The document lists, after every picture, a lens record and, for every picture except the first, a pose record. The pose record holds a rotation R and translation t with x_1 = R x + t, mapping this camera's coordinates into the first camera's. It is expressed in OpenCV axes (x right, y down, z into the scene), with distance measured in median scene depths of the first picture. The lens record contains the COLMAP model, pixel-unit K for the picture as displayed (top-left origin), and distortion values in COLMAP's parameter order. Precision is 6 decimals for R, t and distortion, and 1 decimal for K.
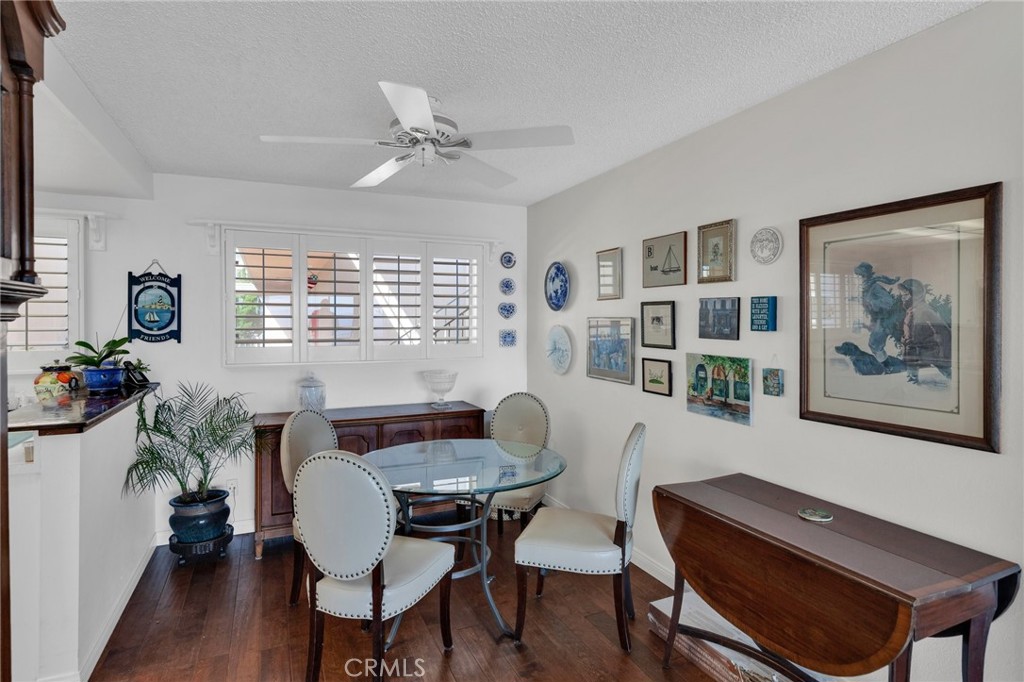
lens RADIAL K [[539.6, 0, 512.6], [0, 539.6, 329.4], [0, 0, 1]] dist [0.003579, 0.000328]
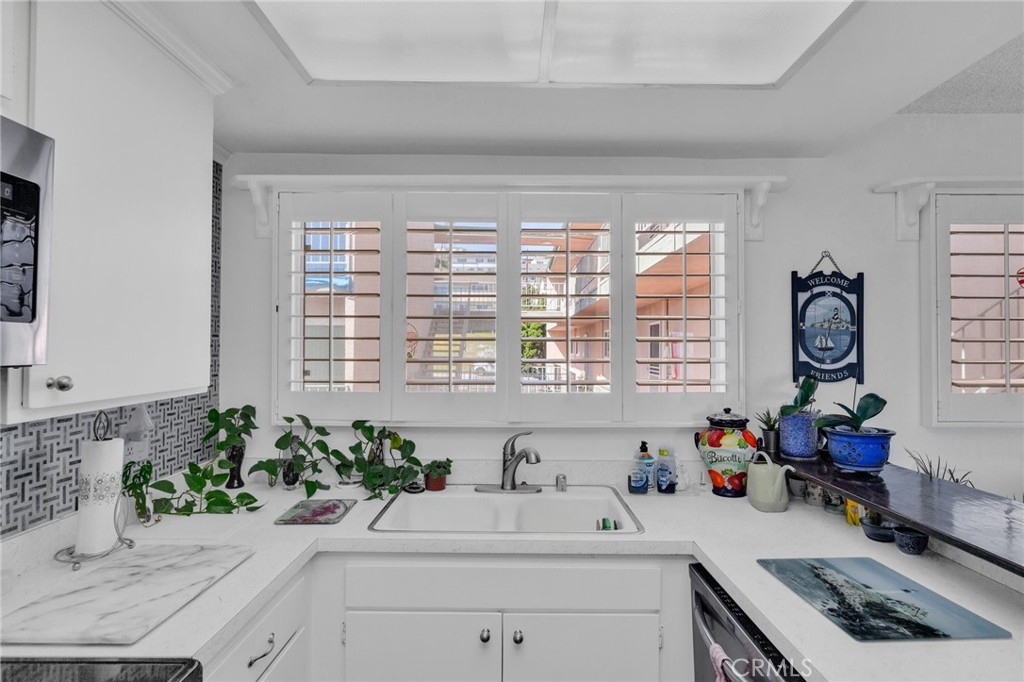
lens RADIAL K [[531.2, 0, 512.0], [0, 531.2, 341.0], [0, 0, 1]] dist [0.000102, -0.000054]
pose [[0.910896, -0.007109, -0.412575, -0.747694], [-0.005769, 0.999534, -0.029962, -0.003322], [0.412596, 0.029672, 0.910431, 0.289952]]
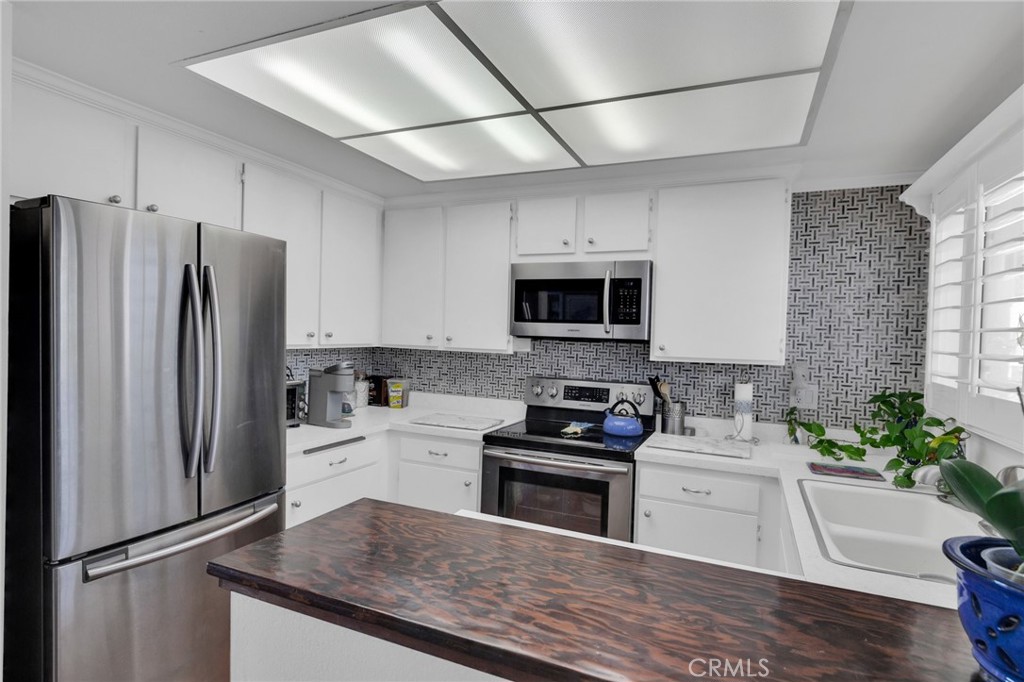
lens RADIAL K [[531.2, 0, 512.0], [0, 531.2, 341.0], [0, 0, 1]] dist [0.000102, -0.000054]
pose [[-0.739090, -0.010499, -0.673525, -0.416808], [-0.040342, 0.998774, 0.028700, -0.010563], [0.672397, 0.048383, -0.738607, 0.874729]]
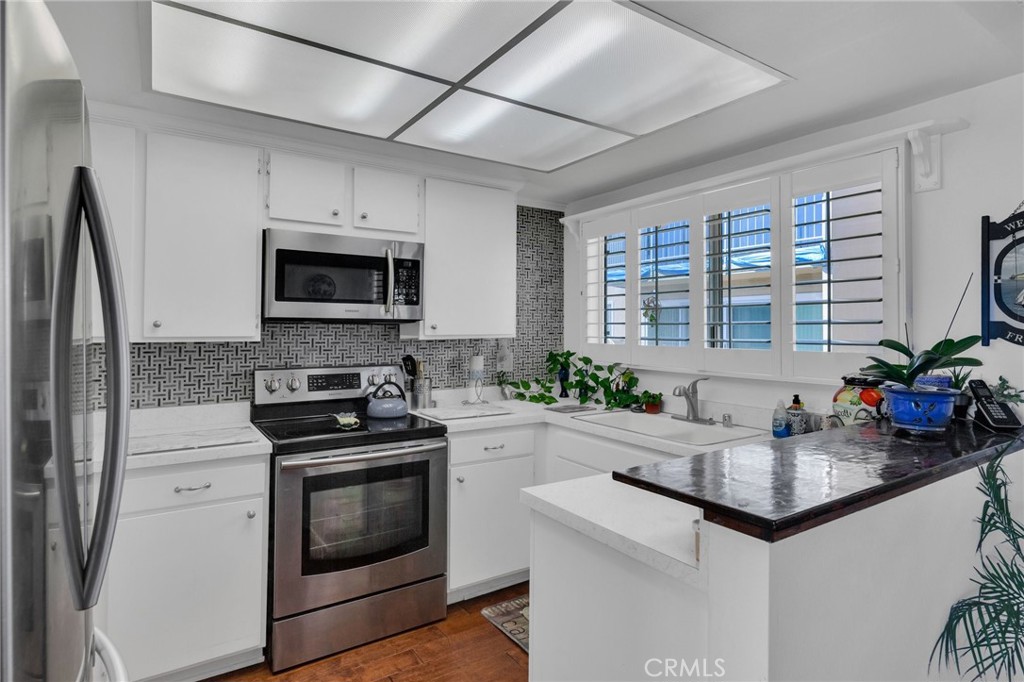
lens RADIAL K [[545.2, 0, 517.4], [0, 545.2, 319.2], [0, 0, 1]] dist [0.000285, -0.000129]
pose [[0.170198, -0.019339, -0.985220, -0.244655], [-0.016288, 0.999616, -0.022436, 0.017543], [0.985275, 0.019866, 0.169817, 0.438167]]
